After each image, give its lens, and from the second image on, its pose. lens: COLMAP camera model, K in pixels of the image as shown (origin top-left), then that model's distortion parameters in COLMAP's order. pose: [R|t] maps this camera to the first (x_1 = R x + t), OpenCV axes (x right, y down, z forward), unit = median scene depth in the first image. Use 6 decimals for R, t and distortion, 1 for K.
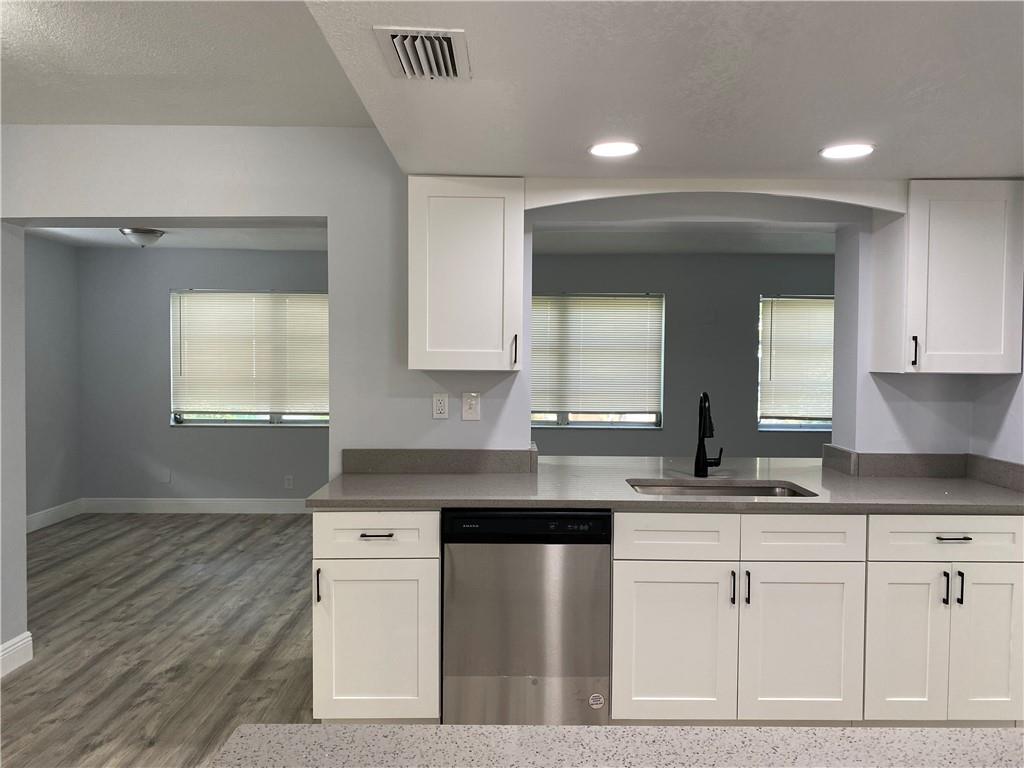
lens RADIAL K [[783.6, 0, 503.8], [0, 783.6, 384.0], [0, 0, 1]] dist [0.037937, -0.024693]
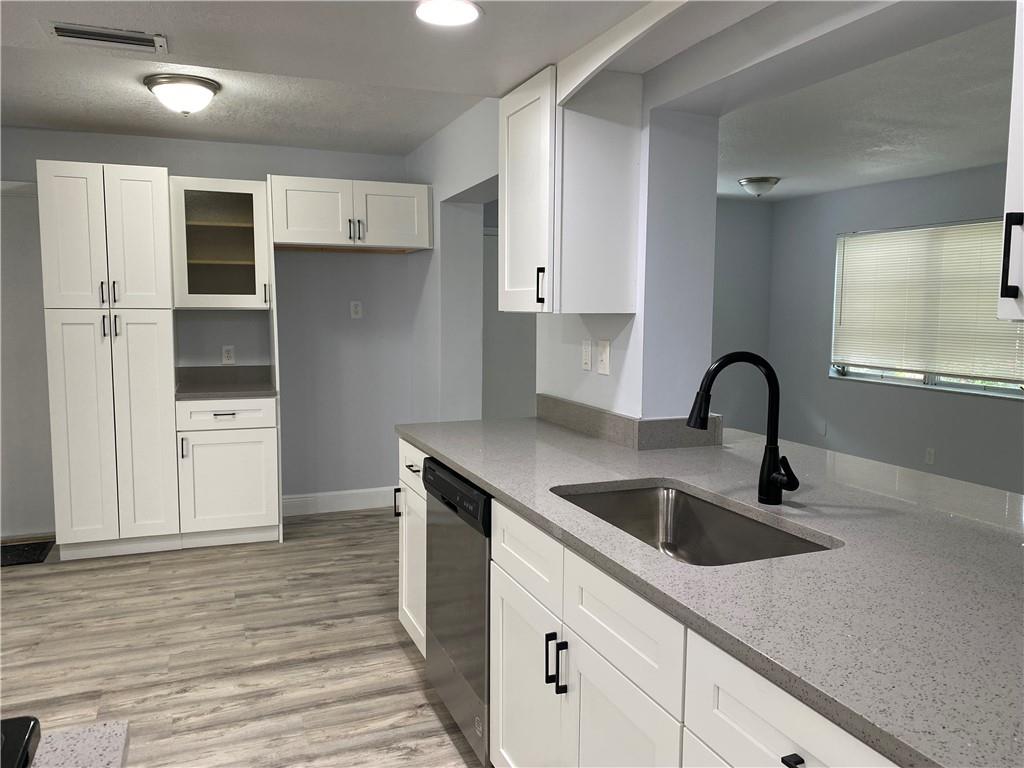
lens RADIAL K [[783.6, 0, 513.7], [0, 783.6, 382.3], [0, 0, 1]] dist [0.037937, -0.024693]
pose [[0.368907, 0.085535, -0.925522, 0.693562], [-0.033302, 0.996334, 0.078806, -0.008259], [0.928870, 0.001749, 0.370402, 0.606692]]
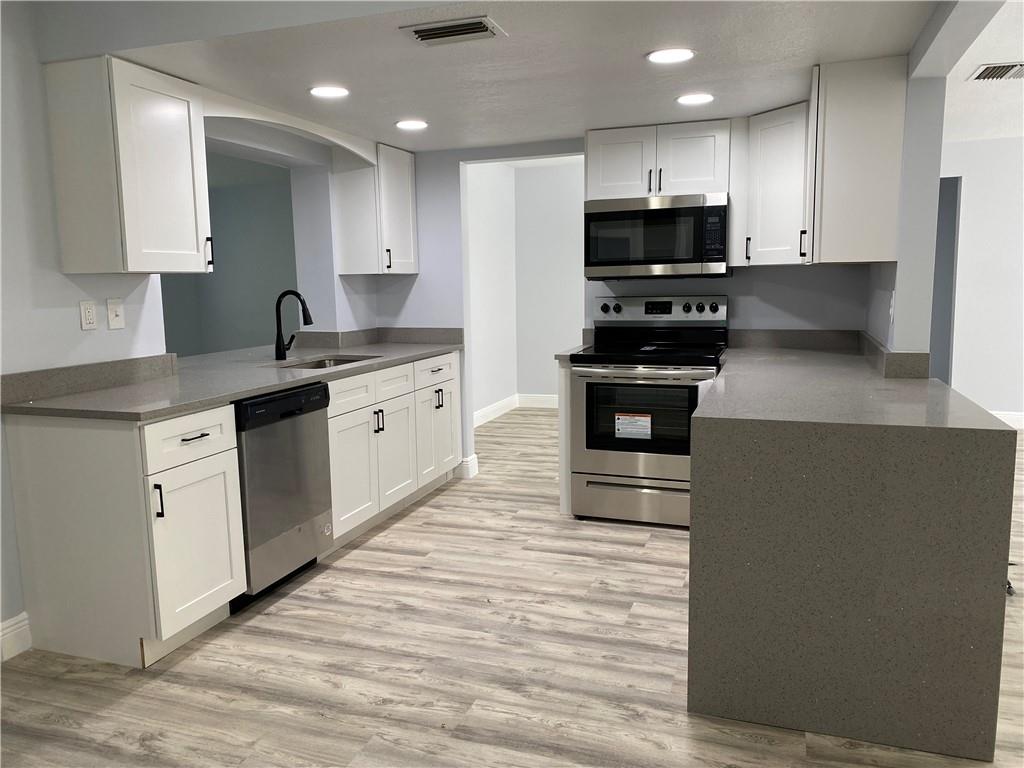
lens RADIAL K [[783.6, 0, 500.8], [0, 783.6, 384.3], [0, 0, 1]] dist [0.037937, -0.024693]
pose [[0.341025, -0.136893, 0.930033, -0.778965], [0.053765, 0.990561, 0.126088, 0.017511], [-0.938516, 0.007004, 0.345166, 0.240139]]
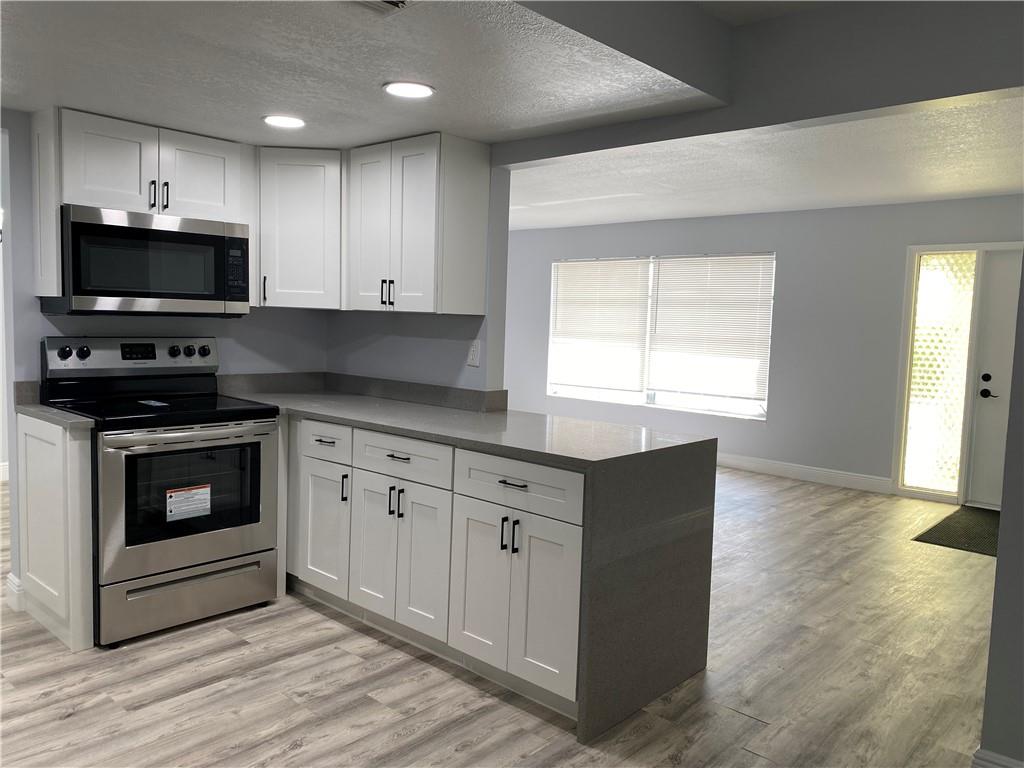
lens RADIAL K [[783.6, 0, 512.8], [0, 783.6, 384.9], [0, 0, 1]] dist [0.037937, -0.024693]
pose [[-0.741033, -0.087827, 0.665700, -0.518675], [-0.011785, 0.992957, 0.117884, -0.015365], [-0.671365, 0.079511, -0.736849, 0.890265]]
